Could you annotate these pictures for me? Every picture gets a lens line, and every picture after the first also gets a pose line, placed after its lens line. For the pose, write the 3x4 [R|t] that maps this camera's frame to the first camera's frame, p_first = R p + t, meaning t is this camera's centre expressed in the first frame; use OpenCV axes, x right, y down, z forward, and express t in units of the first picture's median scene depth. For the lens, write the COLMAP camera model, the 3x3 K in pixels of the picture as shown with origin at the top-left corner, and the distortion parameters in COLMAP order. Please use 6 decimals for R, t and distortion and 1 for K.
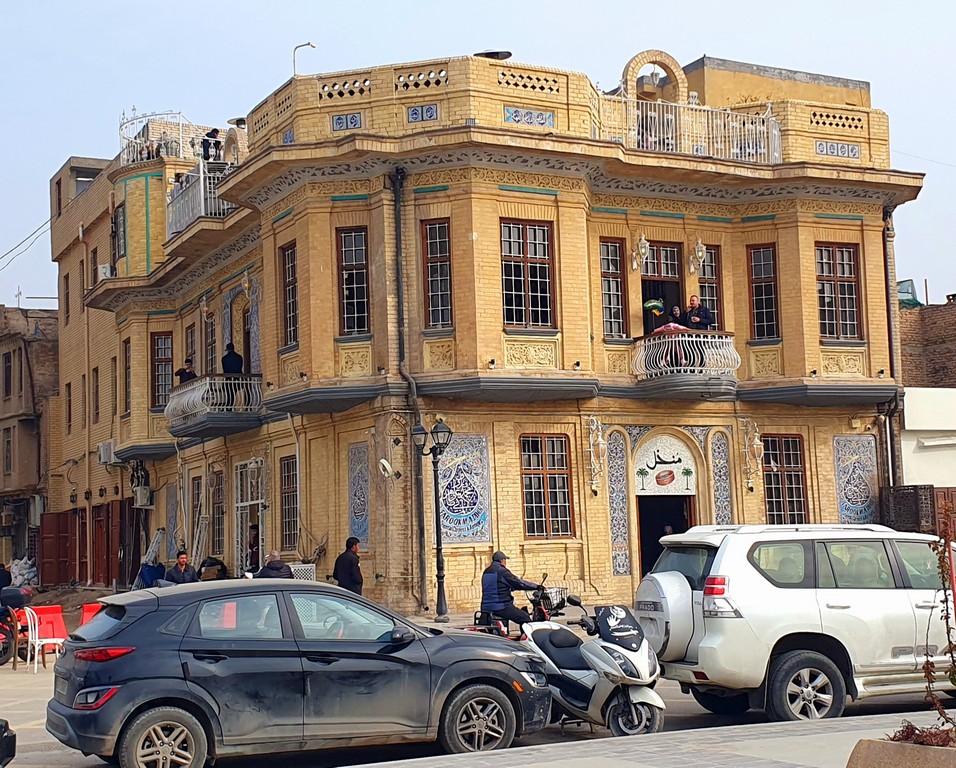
lens RADIAL K [[1553.7, 0, 477.8], [0, 1553.7, 379.7], [0, 0, 1]] dist [0.001044, 0.000000]
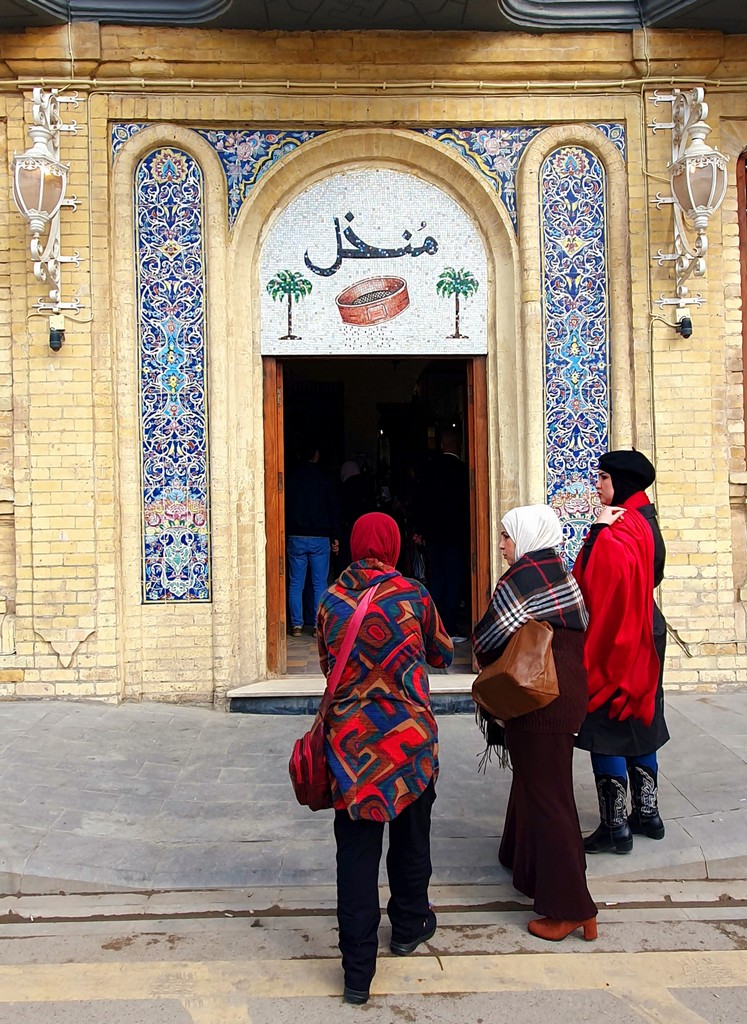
lens RADIAL K [[816.9, 0, 379.6], [0, 816.9, 509.4], [0, 0, 1]] dist [-0.008321, 0.003106]
pose [[0.892053, 0.022560, -0.451368, 0.198188], [0.030243, 0.993535, 0.109428, 0.087269], [0.450919, -0.111266, 0.885603, 0.848746]]
